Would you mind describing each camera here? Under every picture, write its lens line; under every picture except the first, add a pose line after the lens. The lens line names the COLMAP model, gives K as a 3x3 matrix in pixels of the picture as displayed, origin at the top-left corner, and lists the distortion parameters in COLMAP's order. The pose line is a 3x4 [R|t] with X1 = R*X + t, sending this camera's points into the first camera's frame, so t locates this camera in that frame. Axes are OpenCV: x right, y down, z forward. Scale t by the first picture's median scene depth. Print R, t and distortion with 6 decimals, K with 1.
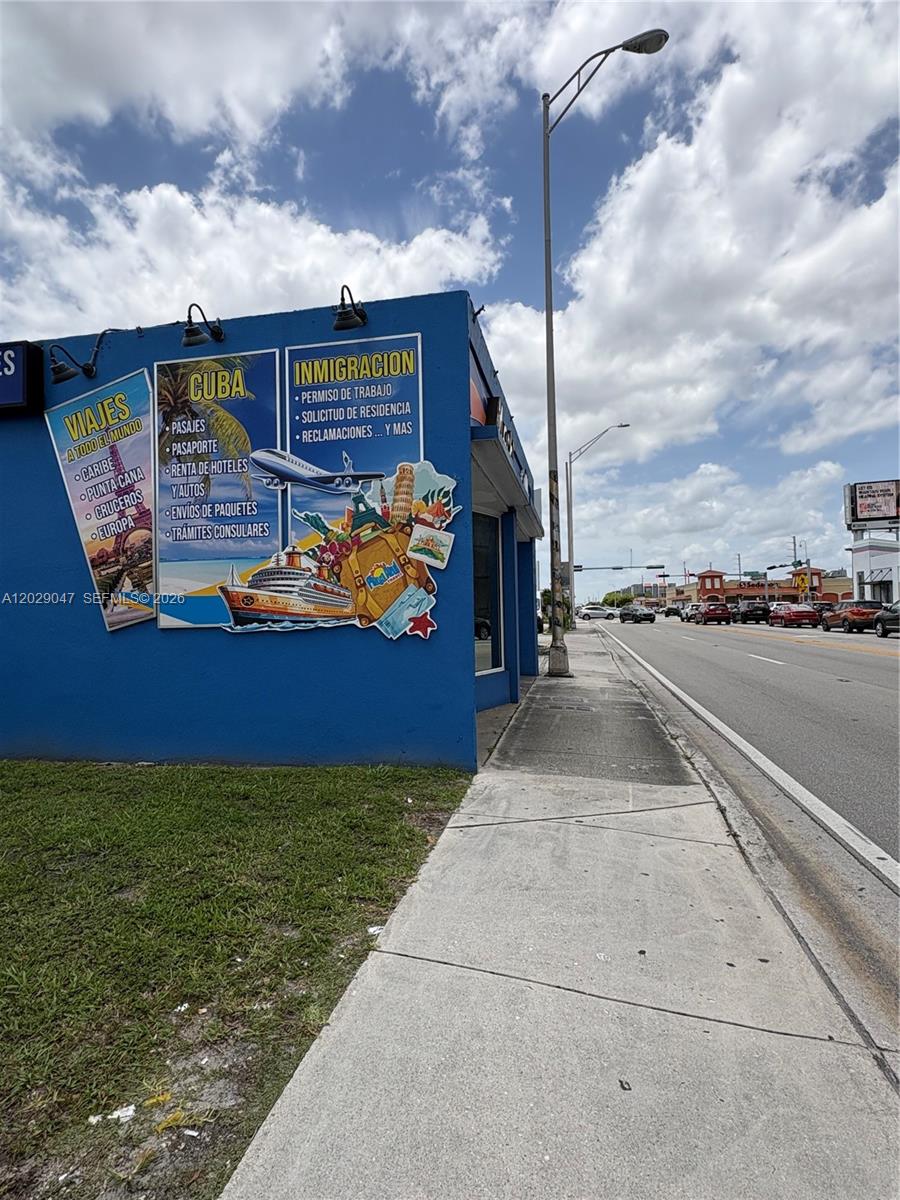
lens RADIAL K [[634.7, 0, 446.8], [0, 634.7, 597.9], [0, 0, 1]] dist [-0.003880, 0.001682]
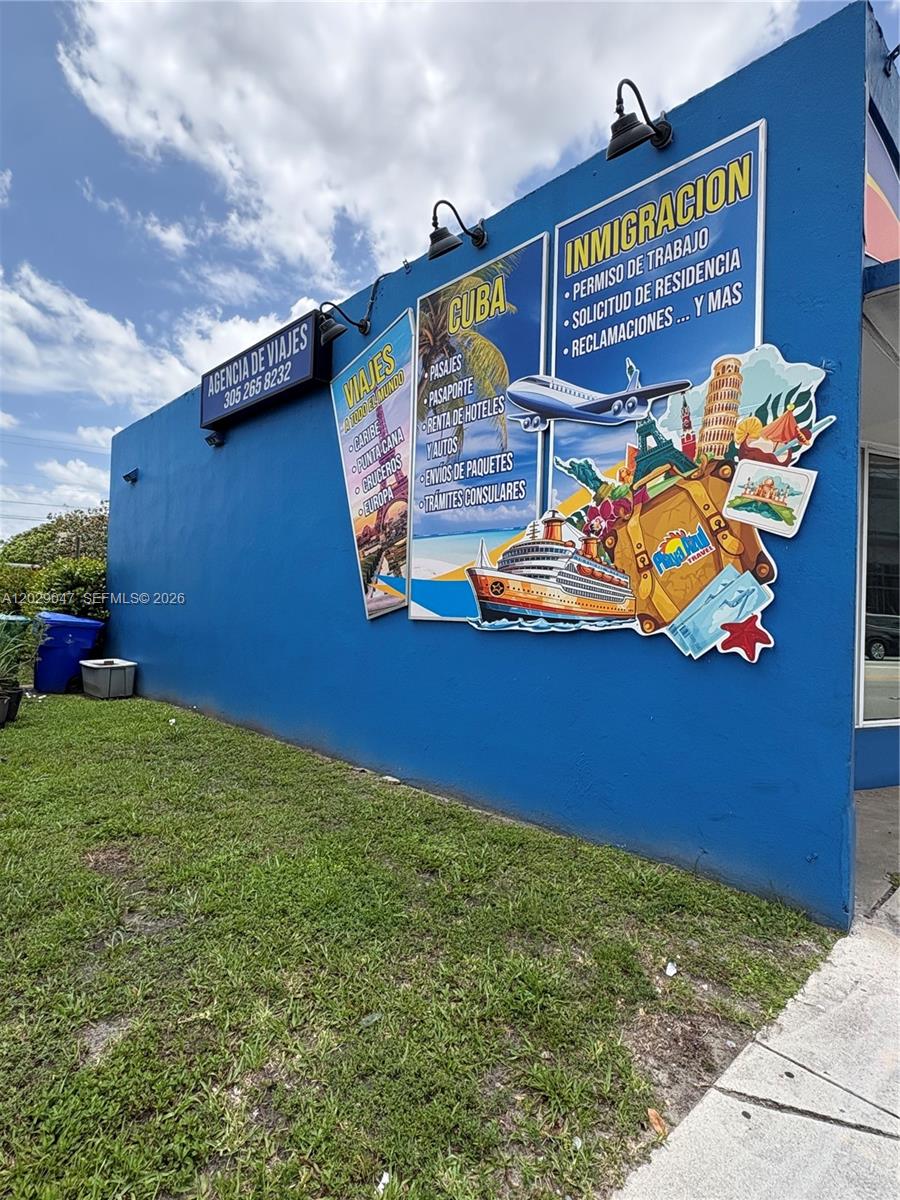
lens RADIAL K [[632.8, 0, 451.6], [0, 632.8, 598.6], [0, 0, 1]] dist [0.000090, 0.000697]
pose [[0.815359, 0.034221, -0.577943, 0.069018], [-0.034140, 0.999356, 0.011009, 0.010516], [0.577948, 0.010754, 0.816003, 0.373729]]
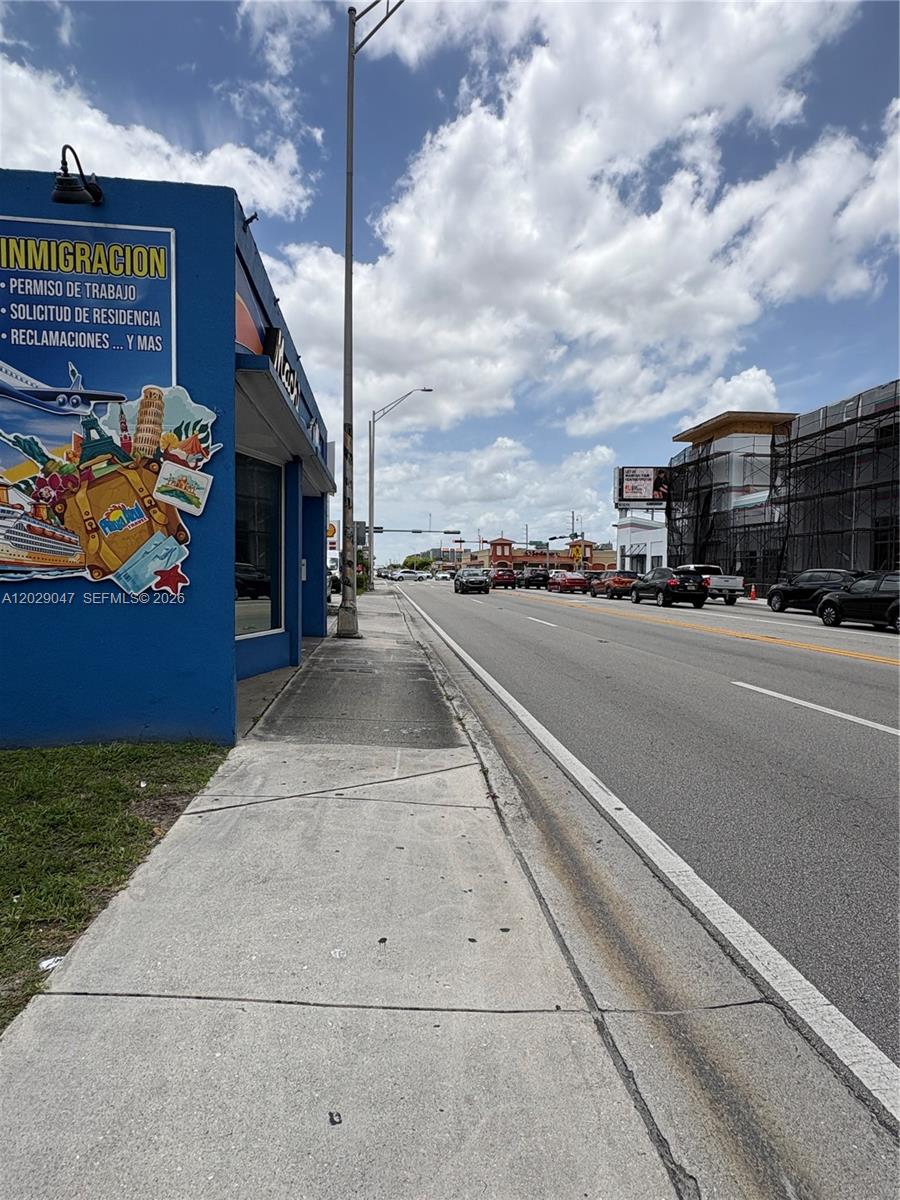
lens RADIAL K [[632.8, 0, 451.6], [0, 632.8, 598.6], [0, 0, 1]] dist [0.000090, 0.000697]
pose [[0.950137, 0.018726, 0.311269, 0.053234], [-0.038348, 0.997635, 0.057038, 0.004605], [-0.309465, -0.066131, 0.948609, 0.065176]]
